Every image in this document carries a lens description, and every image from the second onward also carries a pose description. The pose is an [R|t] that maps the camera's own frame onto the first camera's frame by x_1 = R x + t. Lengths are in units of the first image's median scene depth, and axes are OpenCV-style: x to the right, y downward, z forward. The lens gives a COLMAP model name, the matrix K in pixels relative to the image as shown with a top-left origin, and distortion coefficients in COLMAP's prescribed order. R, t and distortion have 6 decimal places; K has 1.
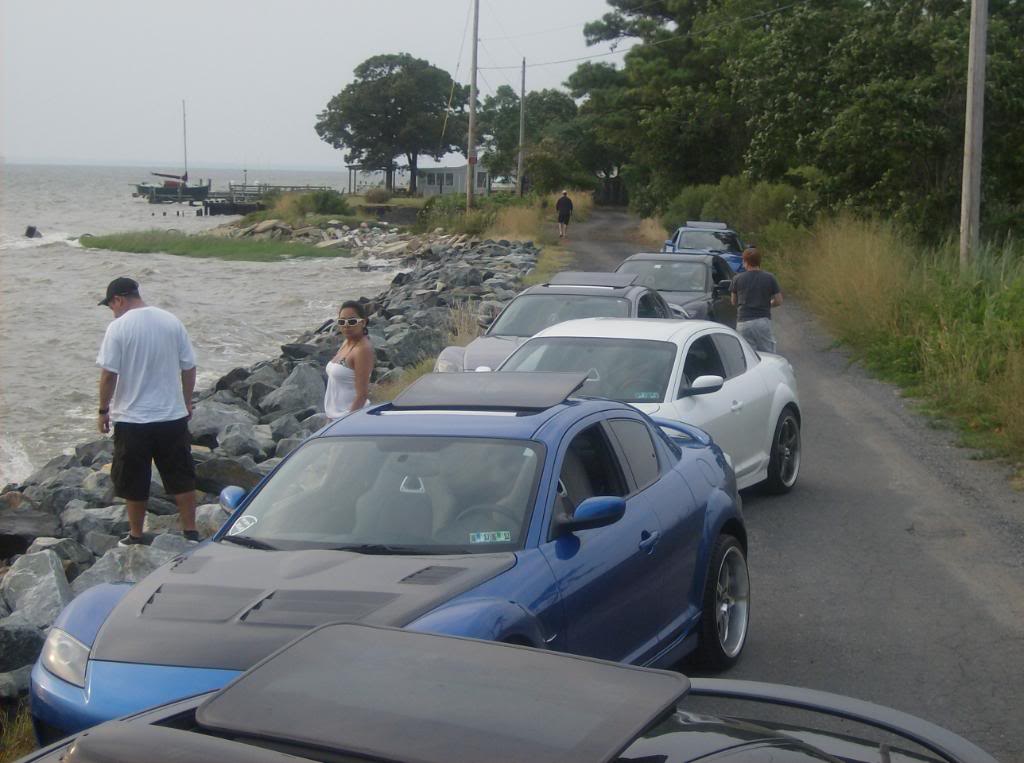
lens RADIAL K [[2066.8, 0, 512.0], [0, 2066.8, 381.5], [0, 0, 1]] dist [0.003099, 0.085838]
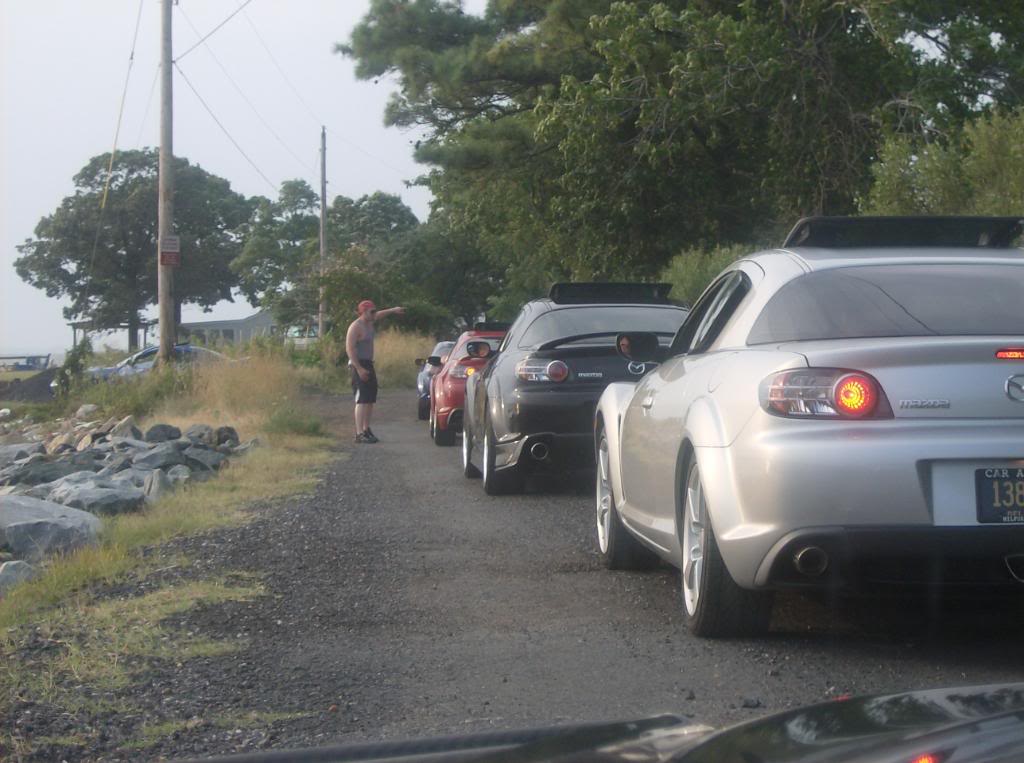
lens RADIAL K [[2503.8, 0, 512.0], [0, 2503.8, 381.5], [0, 0, 1]] dist [-0.265933, 0.912595]
pose [[0.997508, -0.037283, 0.059892, 0.012442], [0.042300, 0.995499, -0.084811, -0.015253], [-0.056460, 0.087133, 0.994595, 0.234679]]
